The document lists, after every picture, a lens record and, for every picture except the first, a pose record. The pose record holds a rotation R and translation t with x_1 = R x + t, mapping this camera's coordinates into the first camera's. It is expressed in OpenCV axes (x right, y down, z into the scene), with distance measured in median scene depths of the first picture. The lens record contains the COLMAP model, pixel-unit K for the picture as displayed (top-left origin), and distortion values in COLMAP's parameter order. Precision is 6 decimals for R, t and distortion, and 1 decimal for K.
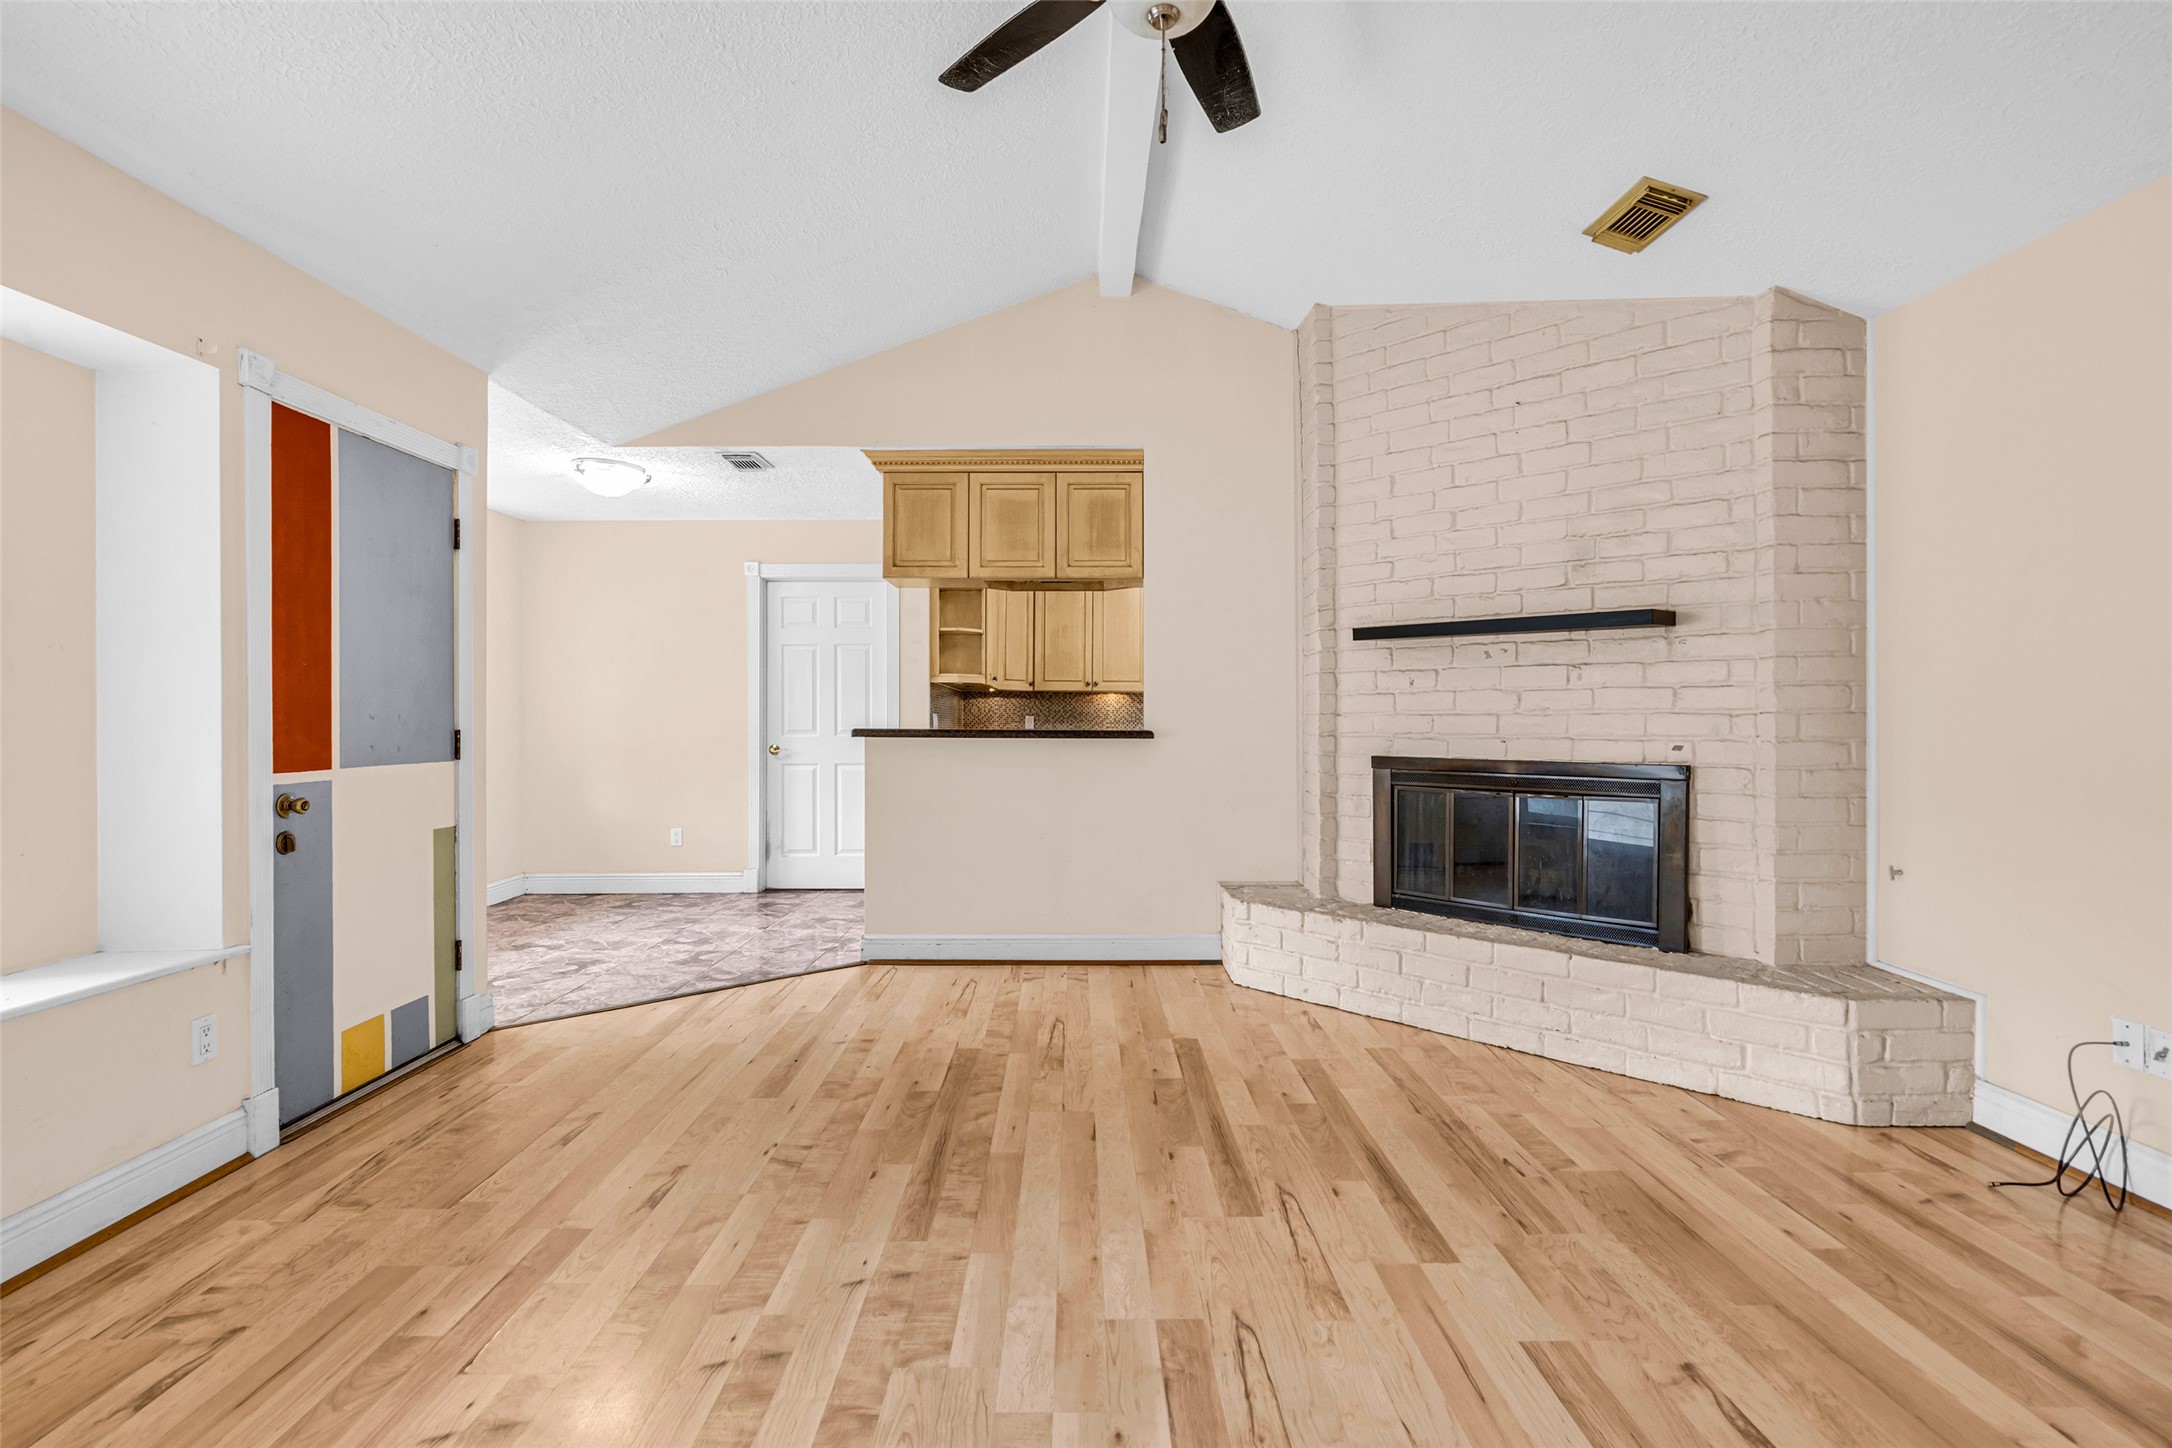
lens RADIAL K [[998.3, 0, 1089.9], [0, 998.3, 710.9], [0, 0, 1]] dist [-0.013019, 0.004089]
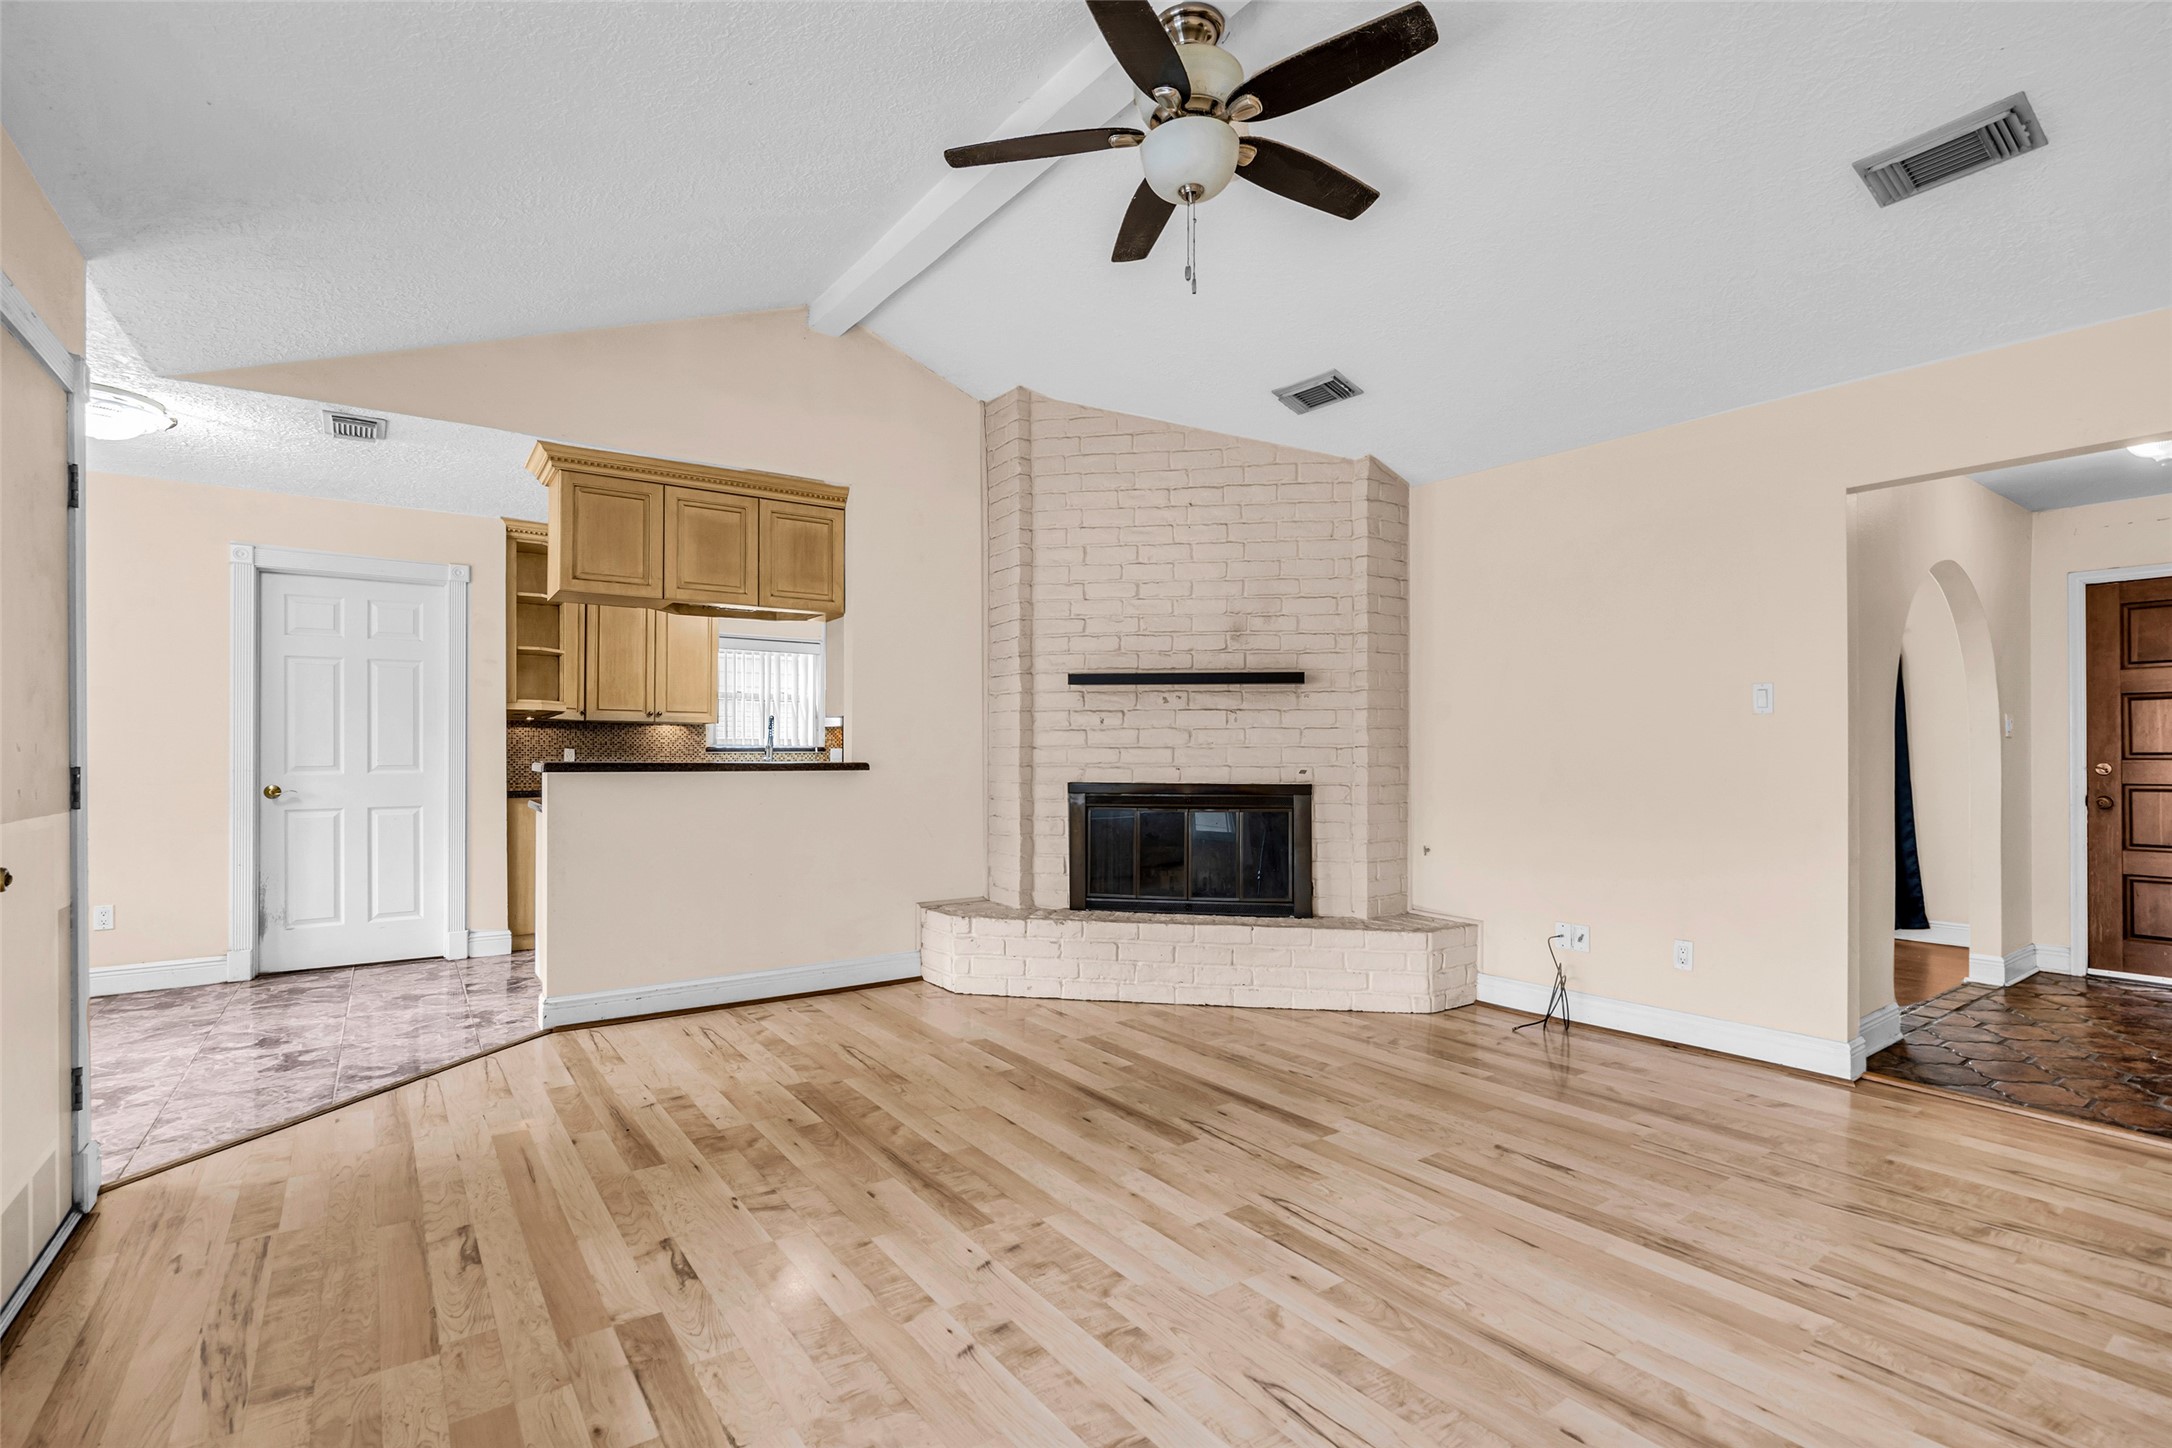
lens RADIAL K [[998.3, 0, 1093.0], [0, 998.3, 751.5], [0, 0, 1]] dist [-0.013019, 0.004089]
pose [[0.819671, -0.000372, 0.572834, -0.440998], [-0.003953, 0.999972, 0.006306, 0.001002], [-0.572821, -0.007433, 0.819647, 0.020804]]
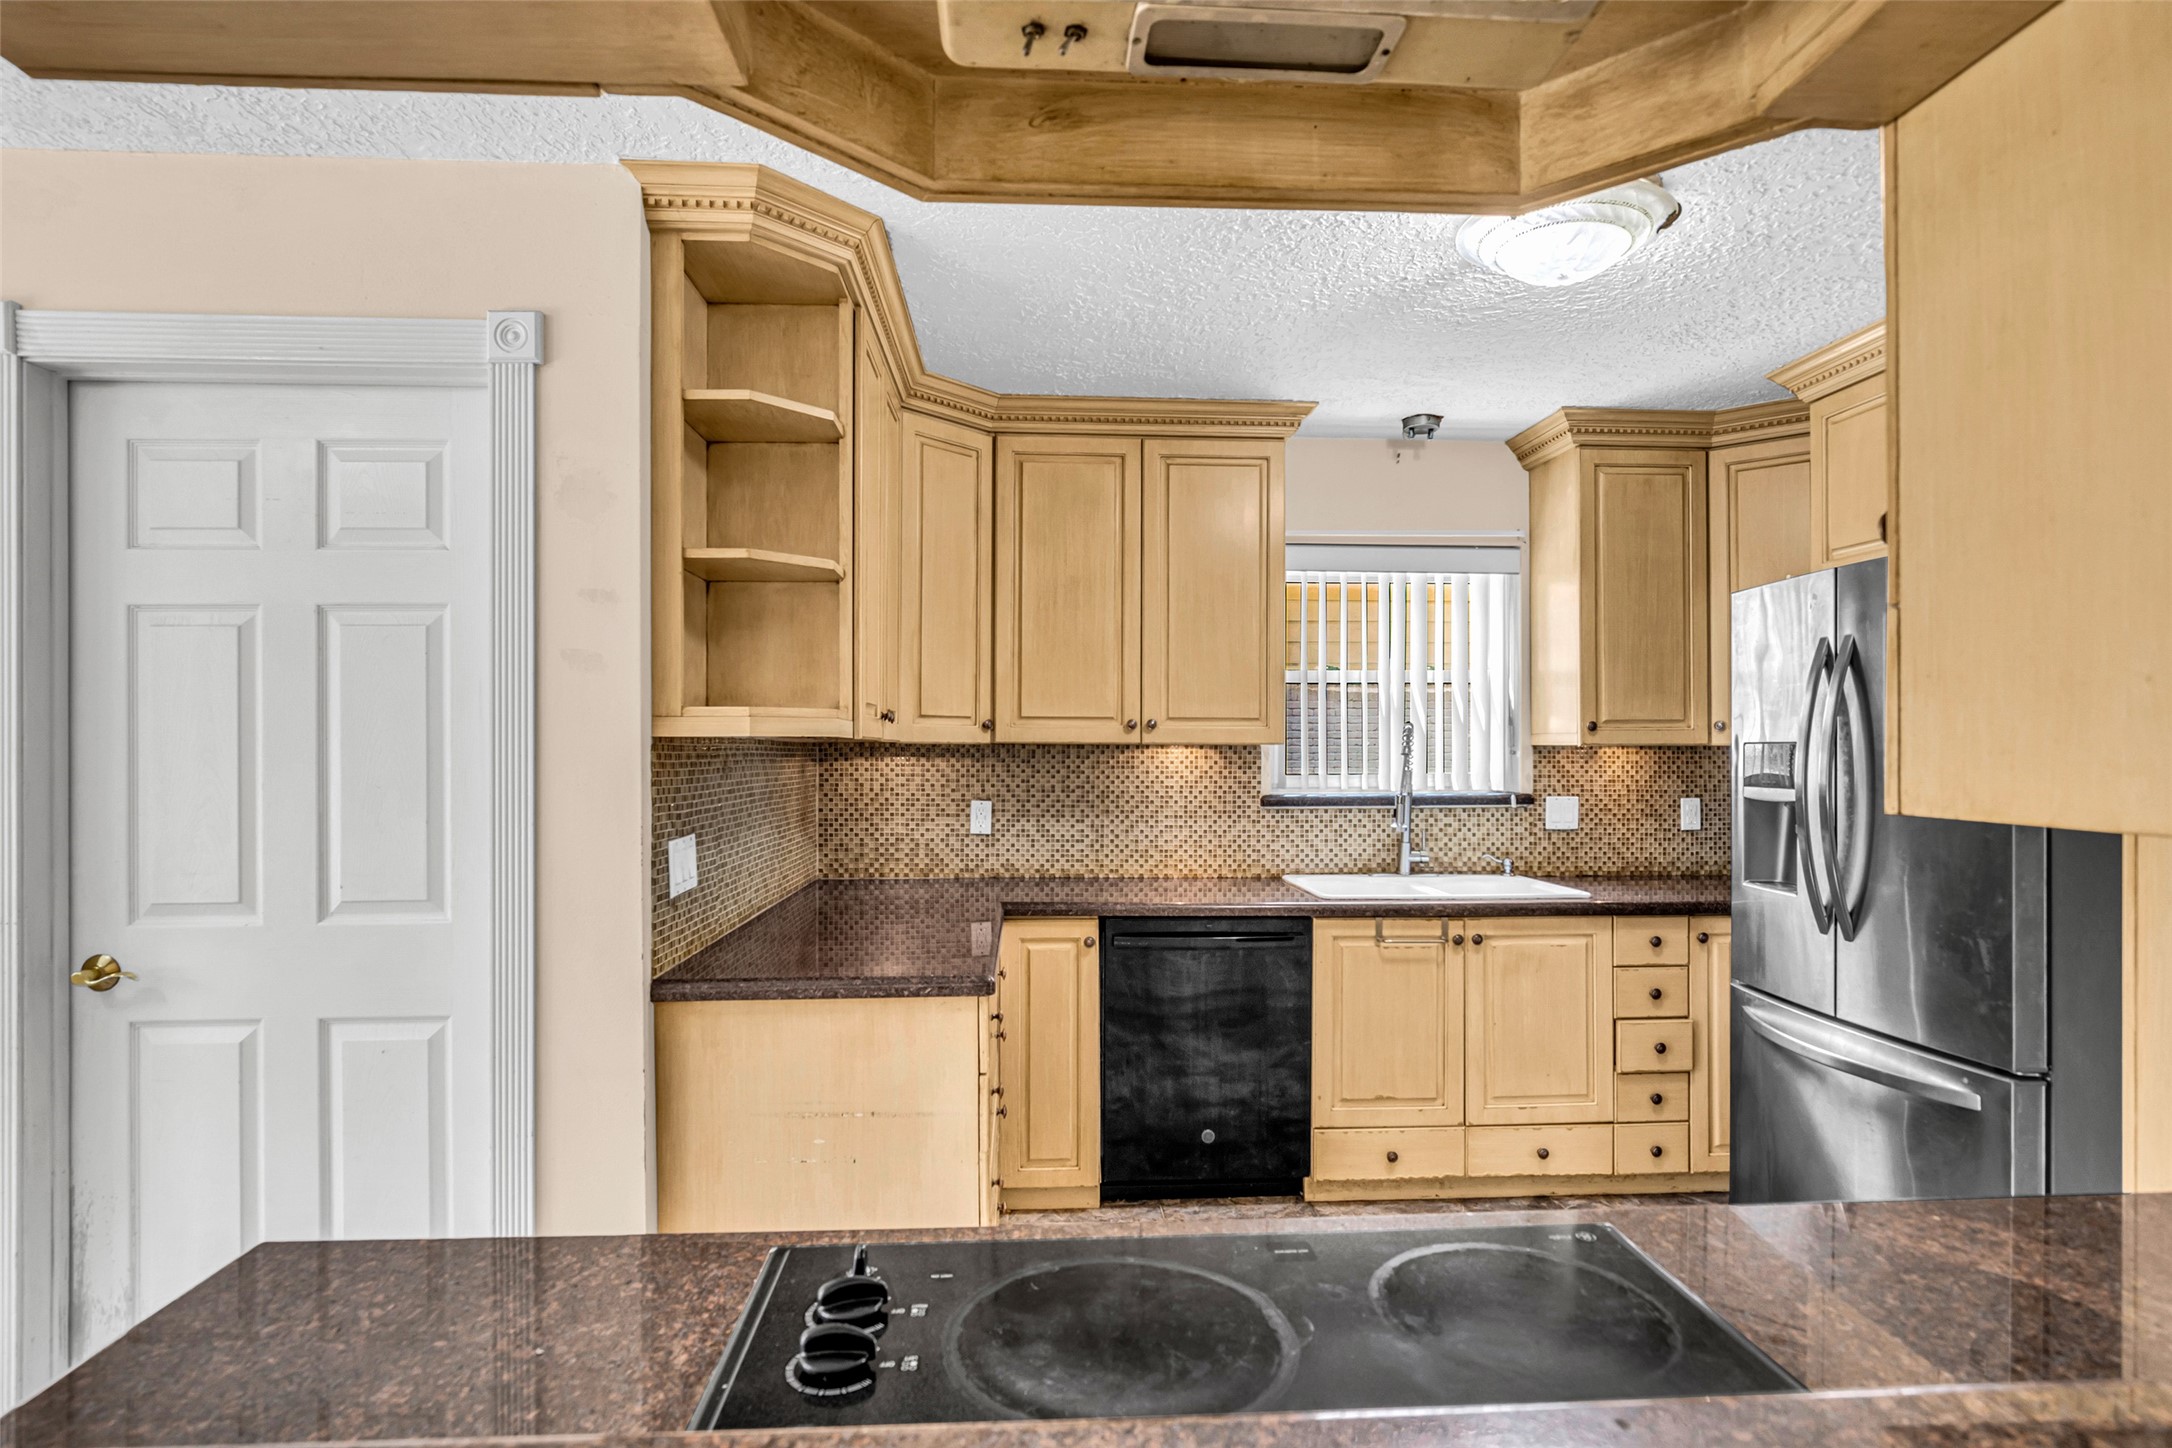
lens RADIAL K [[1155.6, 0, 1078.8], [0, 1155.6, 732.6], [0, 0, 1]] dist [-0.006700, -0.000612]
pose [[0.999124, -0.001435, 0.041813, -0.094705], [0.001441, 0.999999, -0.000123, -0.054781], [-0.041813, 0.000183, 0.999125, 1.236954]]
